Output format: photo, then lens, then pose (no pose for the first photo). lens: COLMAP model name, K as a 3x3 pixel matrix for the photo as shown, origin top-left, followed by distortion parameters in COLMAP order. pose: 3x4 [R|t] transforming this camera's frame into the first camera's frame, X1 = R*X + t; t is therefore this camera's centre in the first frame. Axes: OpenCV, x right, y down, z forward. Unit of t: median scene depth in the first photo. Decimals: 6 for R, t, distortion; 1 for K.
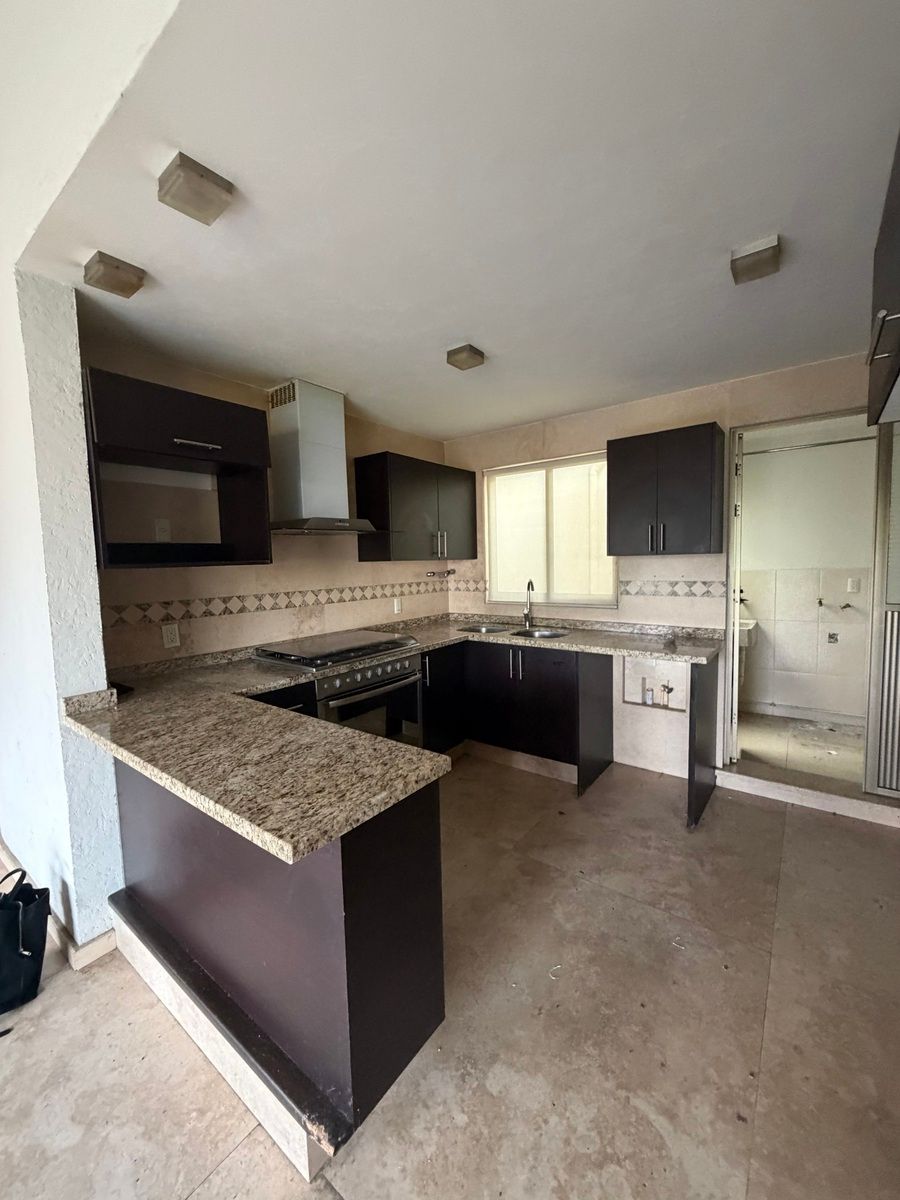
lens RADIAL K [[477.3, 0, 454.2], [0, 477.3, 600.2], [0, 0, 1]] dist [-0.001355, 0.001004]
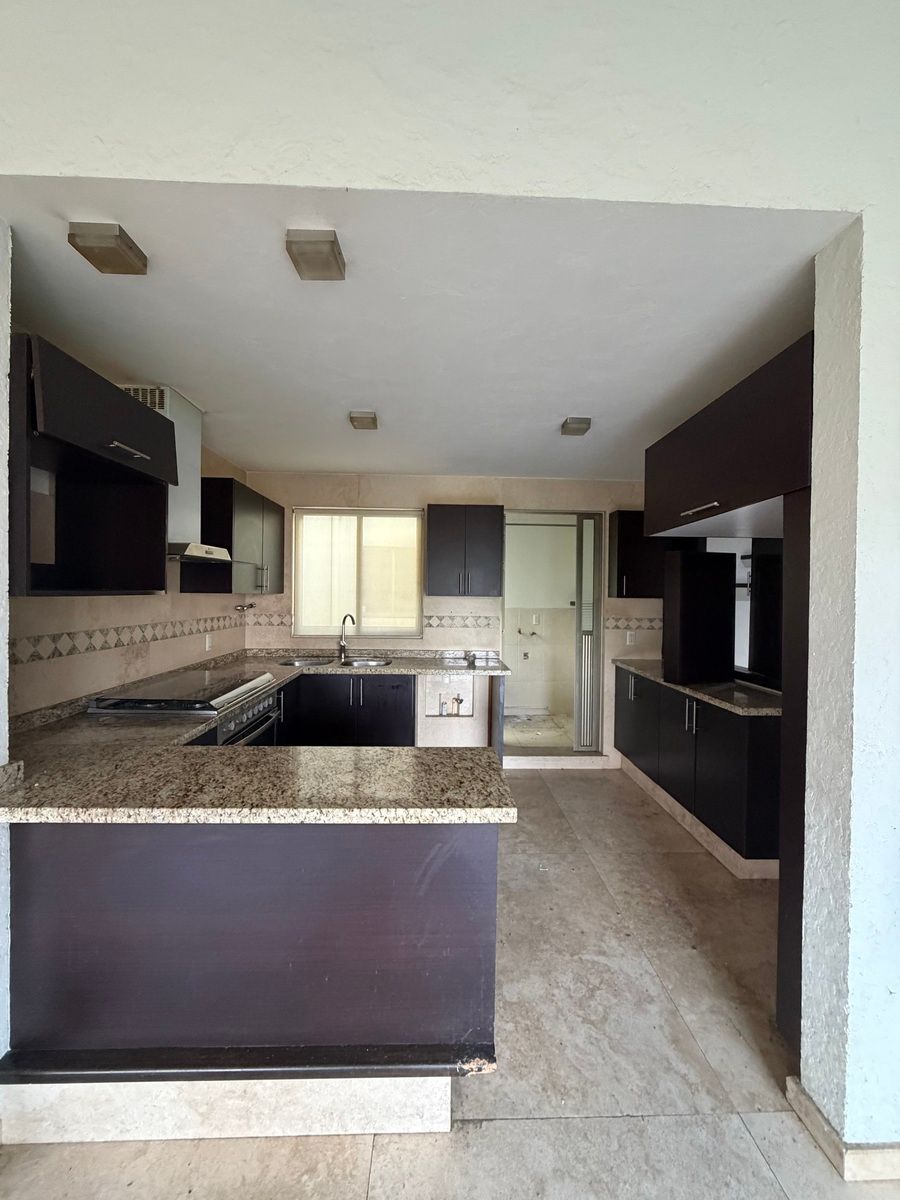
lens RADIAL K [[477.3, 0, 451.5], [0, 477.3, 601.0], [0, 0, 1]] dist [-0.001355, 0.001004]
pose [[0.777754, 0.024459, 0.628092, -0.480328], [0.020650, 0.997709, -0.064423, 0.002322], [-0.628229, 0.063075, 0.775467, 0.006360]]
